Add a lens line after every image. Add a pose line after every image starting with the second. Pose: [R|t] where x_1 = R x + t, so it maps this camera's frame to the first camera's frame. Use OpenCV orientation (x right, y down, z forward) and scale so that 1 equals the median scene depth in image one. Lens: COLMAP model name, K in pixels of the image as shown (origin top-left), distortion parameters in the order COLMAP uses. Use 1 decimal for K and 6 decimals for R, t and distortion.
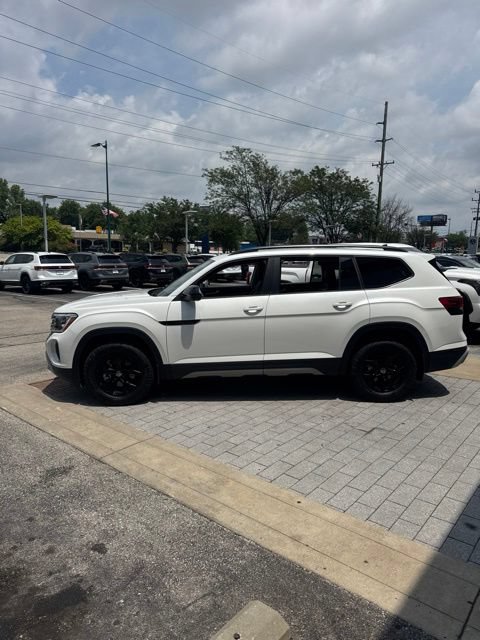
lens RADIAL K [[457.1, 0, 237.8], [0, 457.1, 316.4], [0, 0, 1]] dist [0.030701, -0.039472]
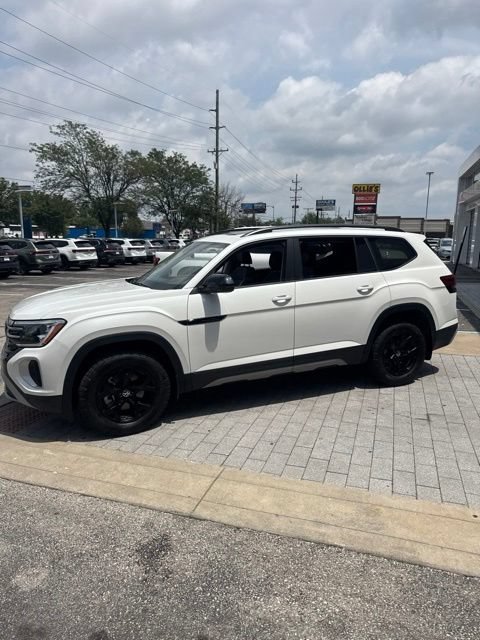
lens RADIAL K [[457.1, 0, 246.5], [0, 457.1, 308.5], [0, 0, 1]] dist [0.030701, -0.039472]
pose [[0.926899, -0.065326, 0.369583, -0.350374], [0.059785, 0.997861, 0.026440, -0.024442], [-0.370519, -0.002412, 0.928822, 0.214704]]
